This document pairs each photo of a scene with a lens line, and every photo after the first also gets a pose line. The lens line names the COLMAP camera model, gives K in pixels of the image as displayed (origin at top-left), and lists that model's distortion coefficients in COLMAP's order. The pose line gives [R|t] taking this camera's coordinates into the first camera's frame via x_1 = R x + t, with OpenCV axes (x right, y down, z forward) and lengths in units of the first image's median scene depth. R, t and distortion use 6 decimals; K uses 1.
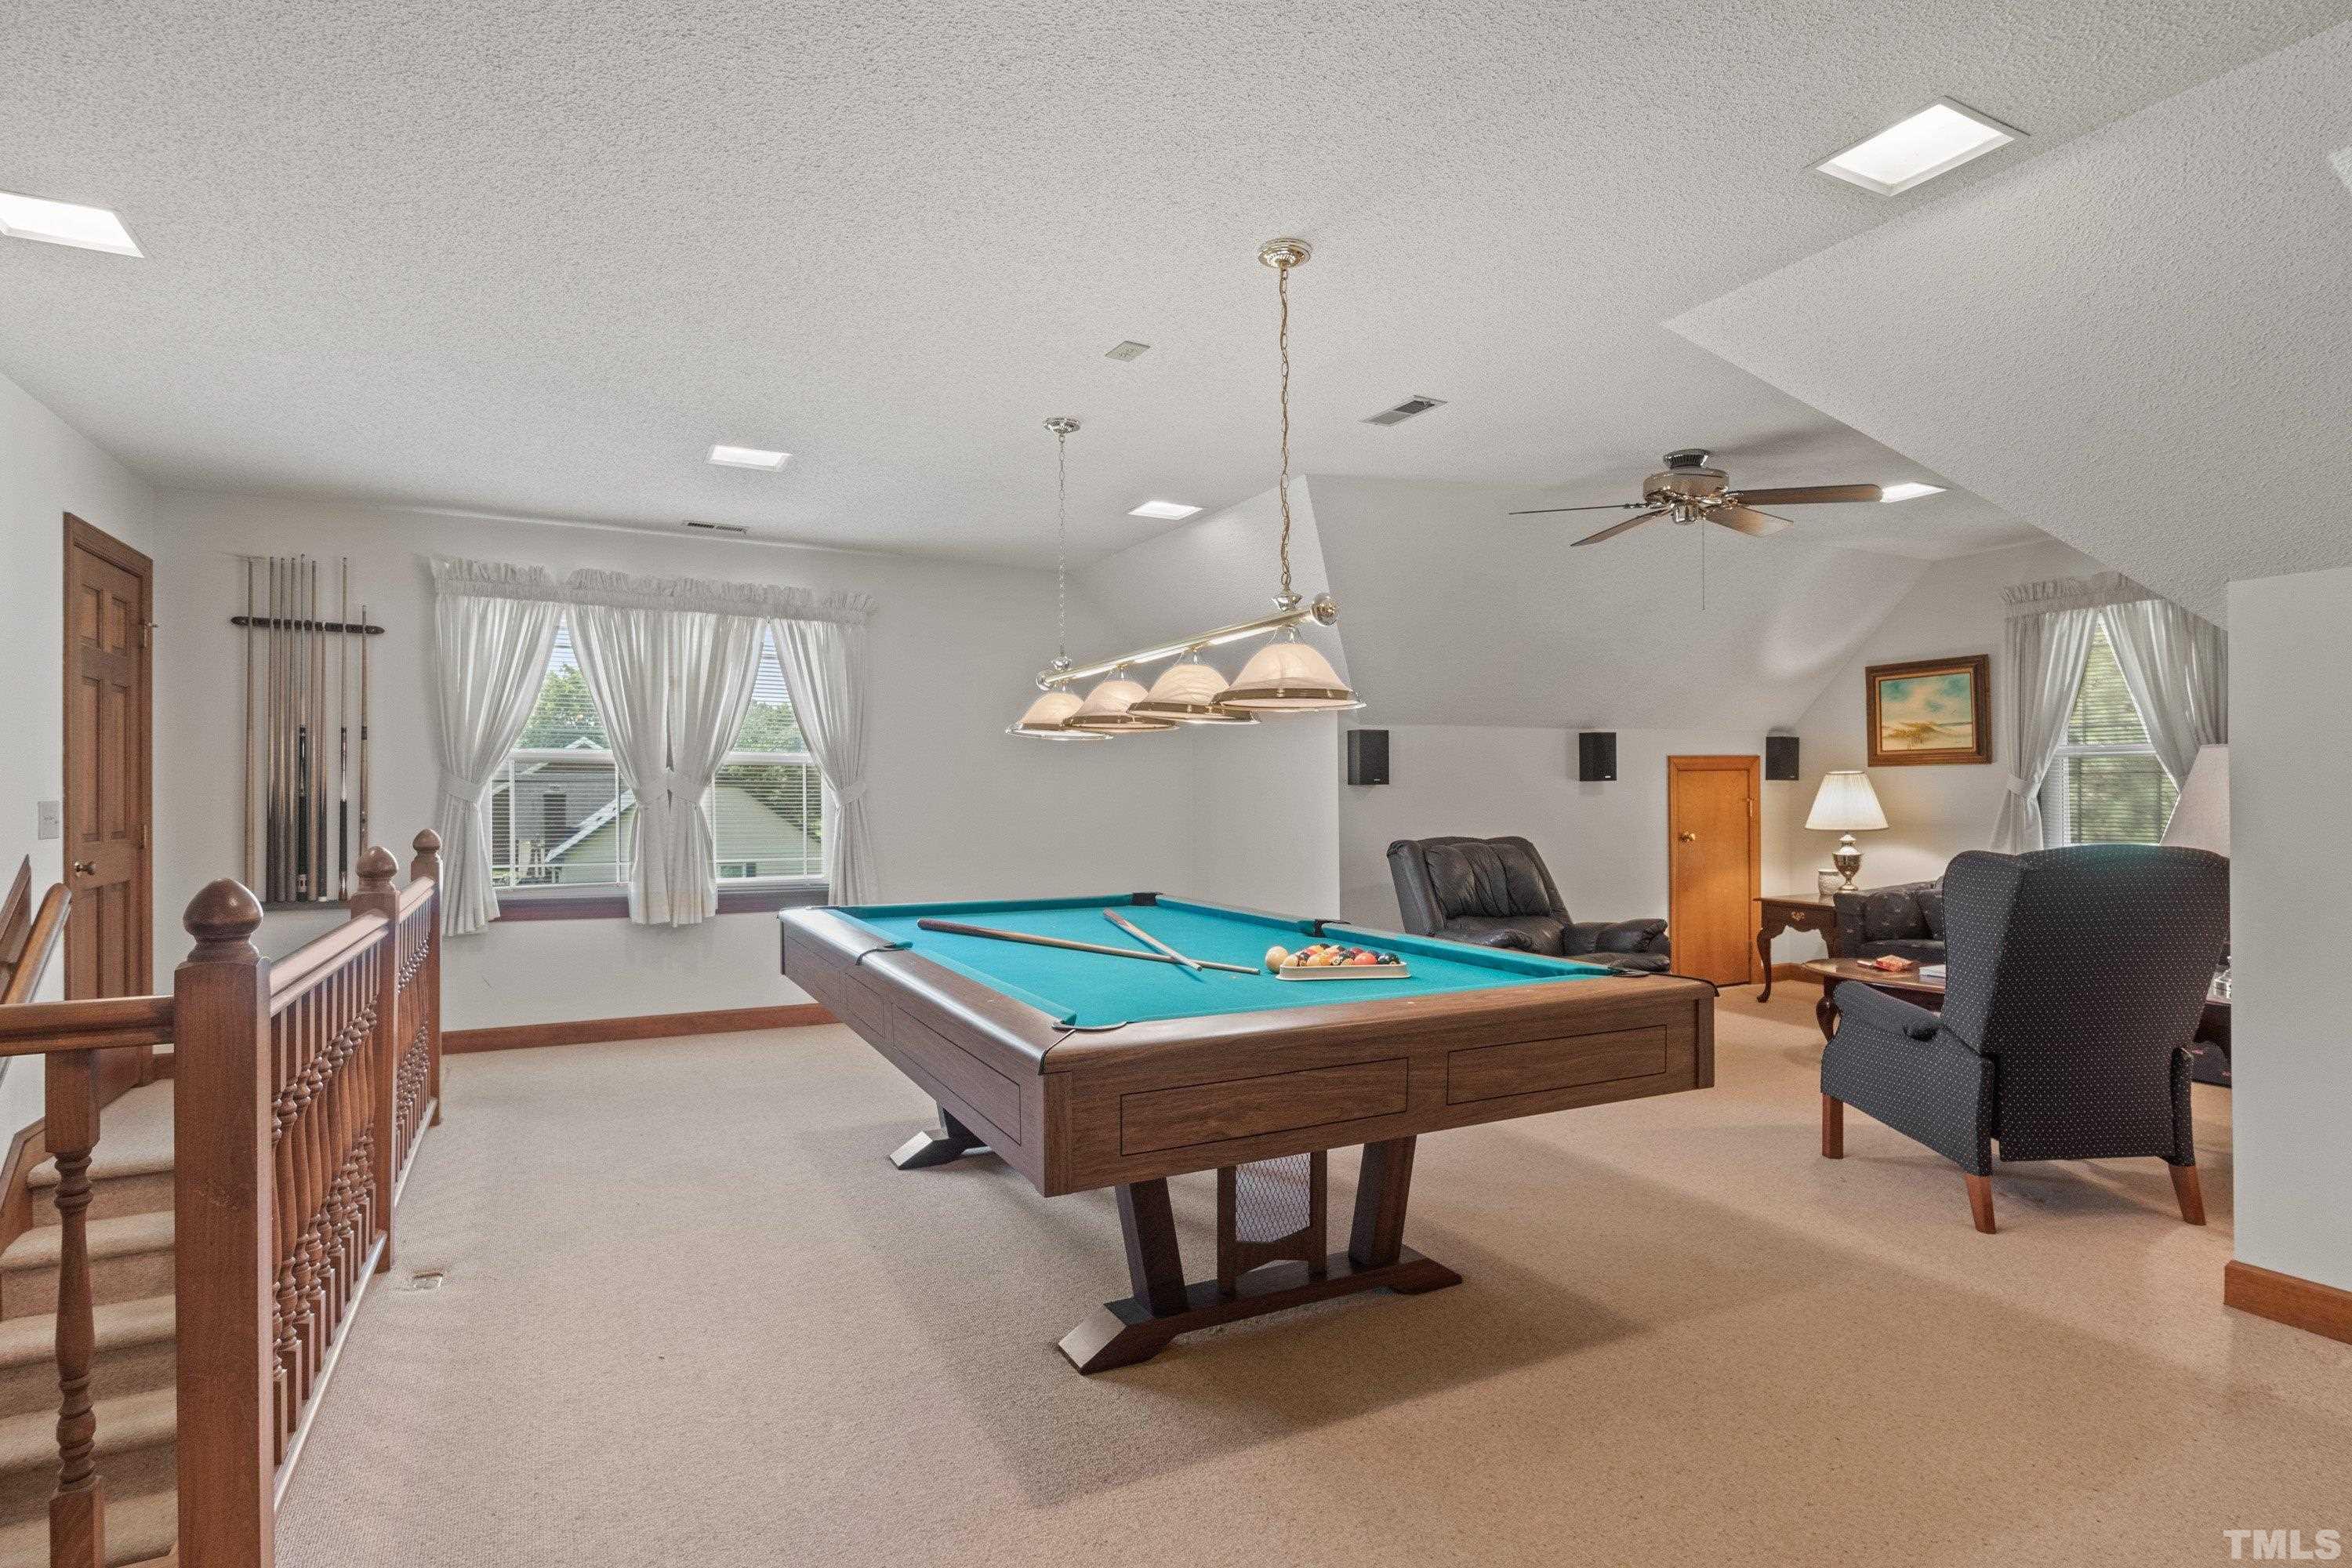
lens RADIAL K [[1202.9, 0, 1190.6], [0, 1202.9, 781.1], [0, 0, 1]] dist [-0.001042, 0.000608]
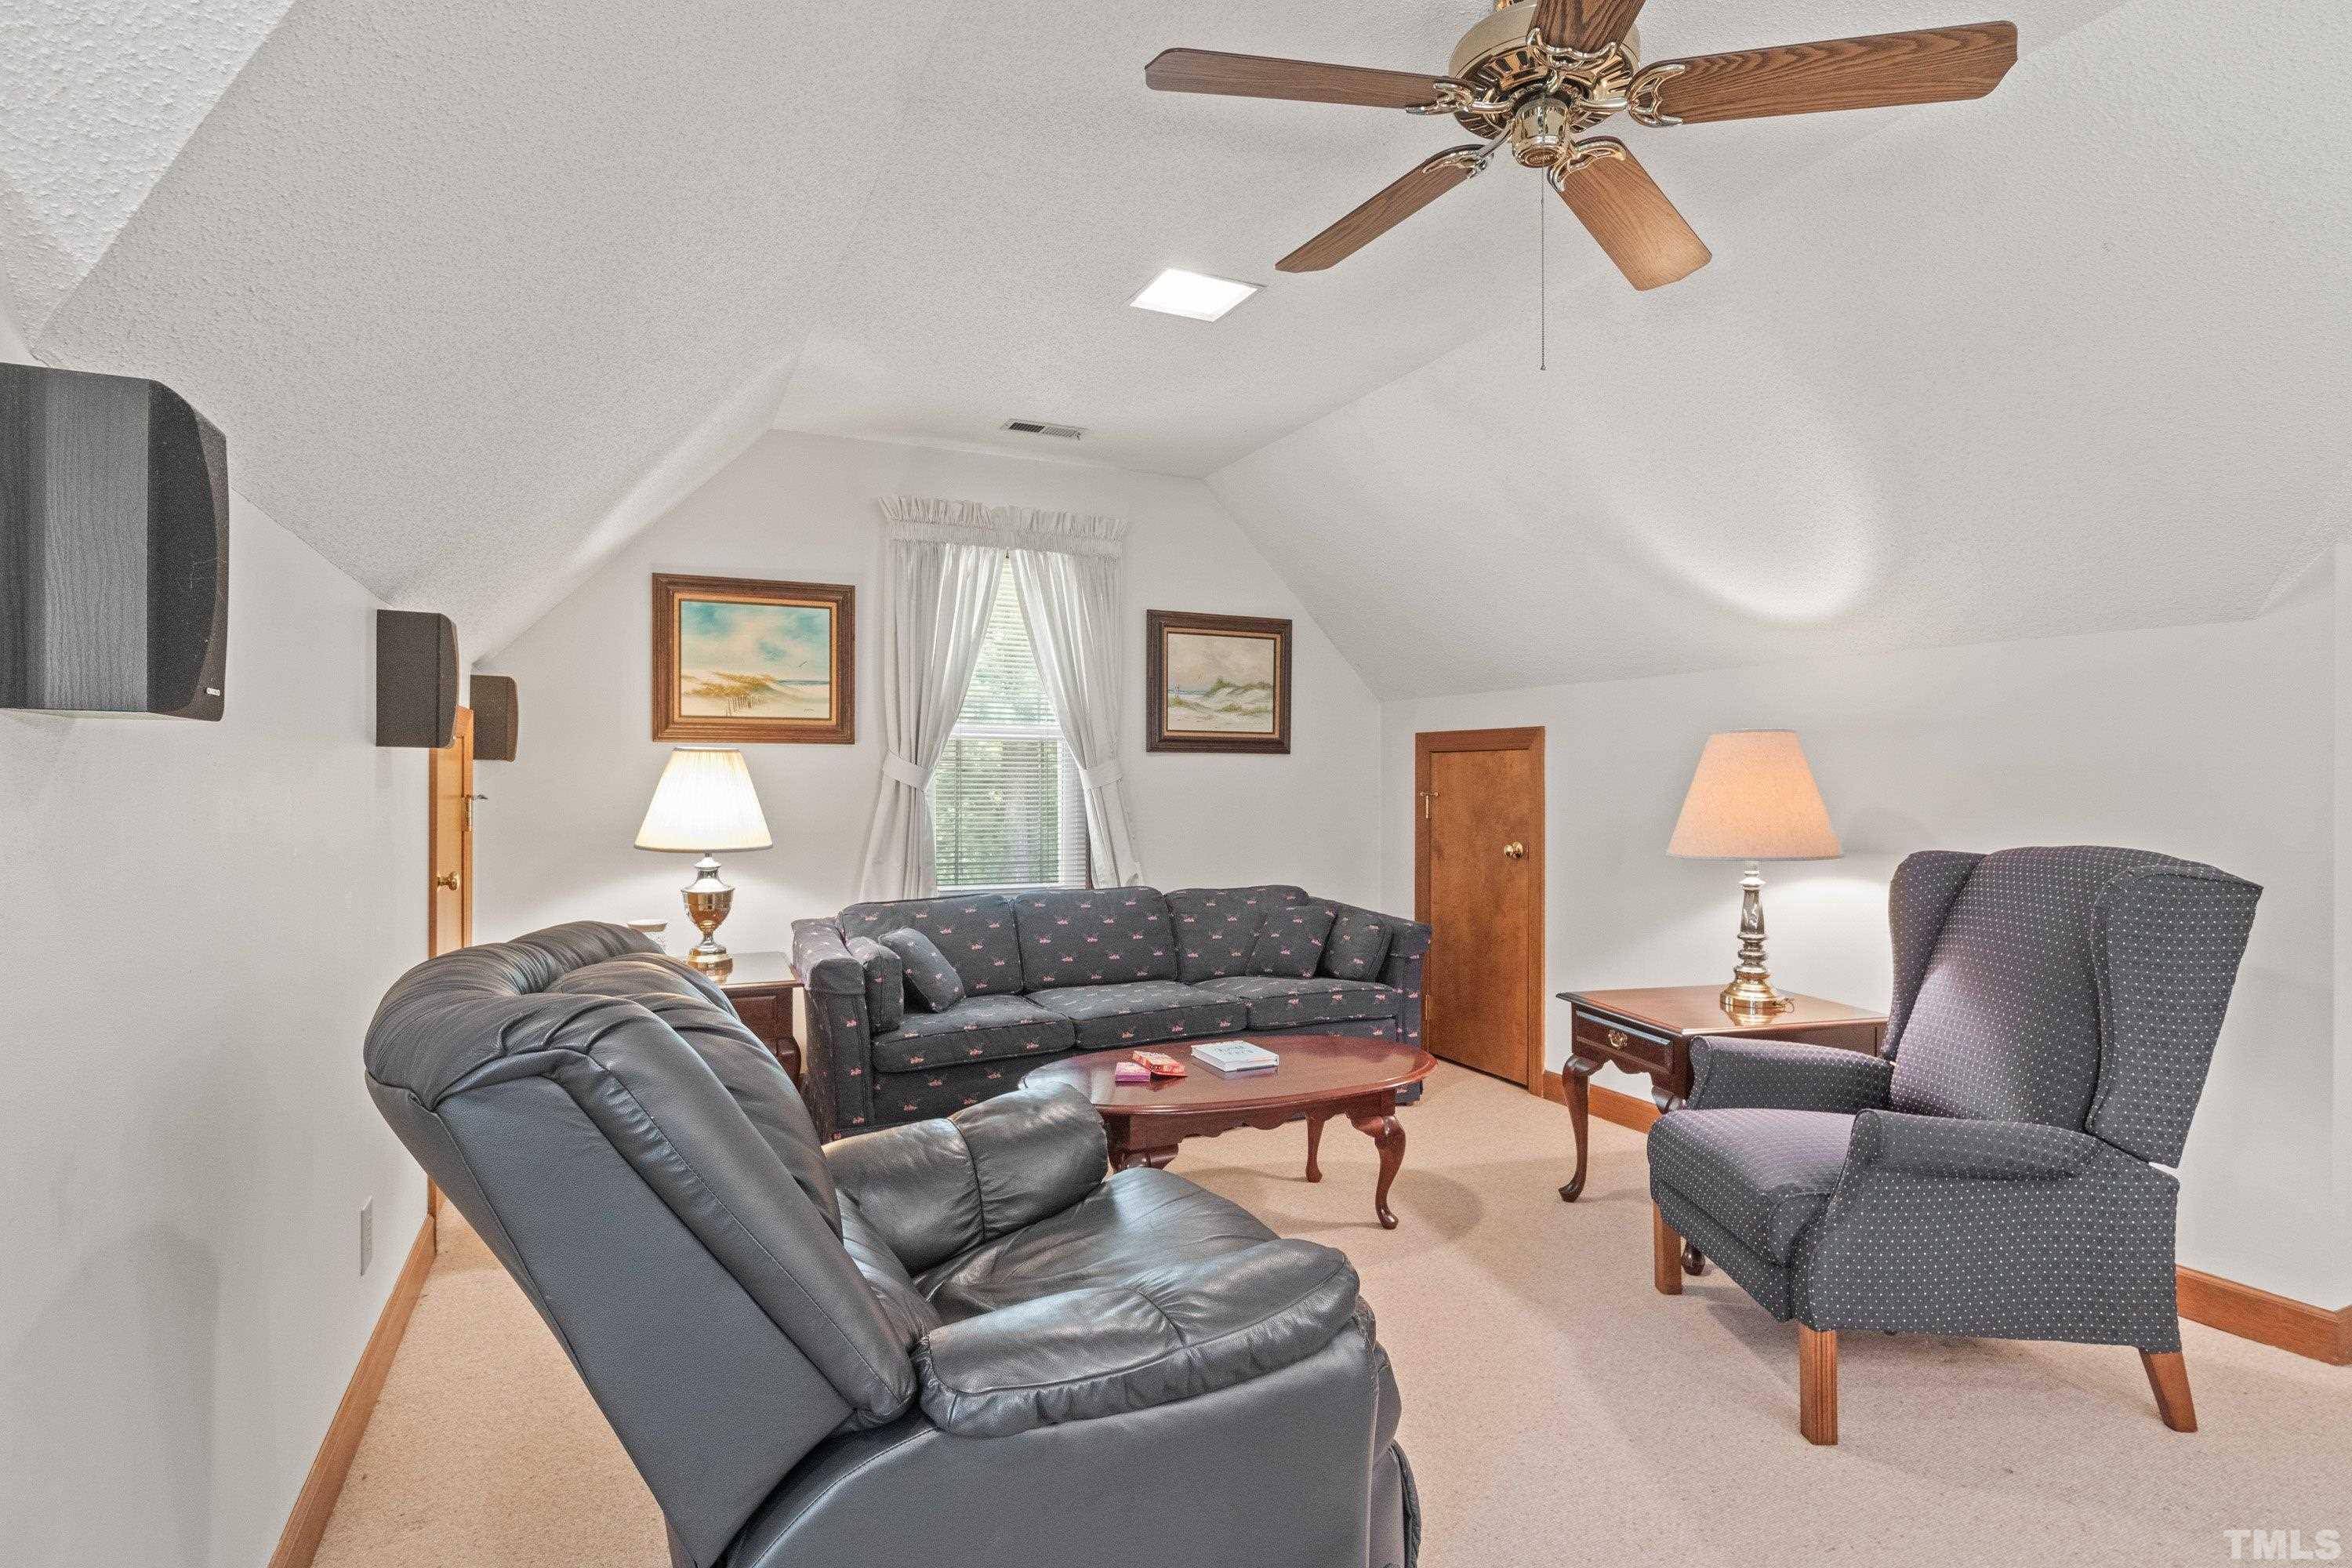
lens RADIAL K [[1202.9, 0, 1190.6], [0, 1202.9, 781.1], [0, 0, 1]] dist [-0.001042, 0.000608]
pose [[0.033213, 0.004382, 0.999439, -0.022933], [-0.010939, 0.999932, -0.004020, 0.007629], [-0.999388, -0.010800, 0.033258, 0.753439]]
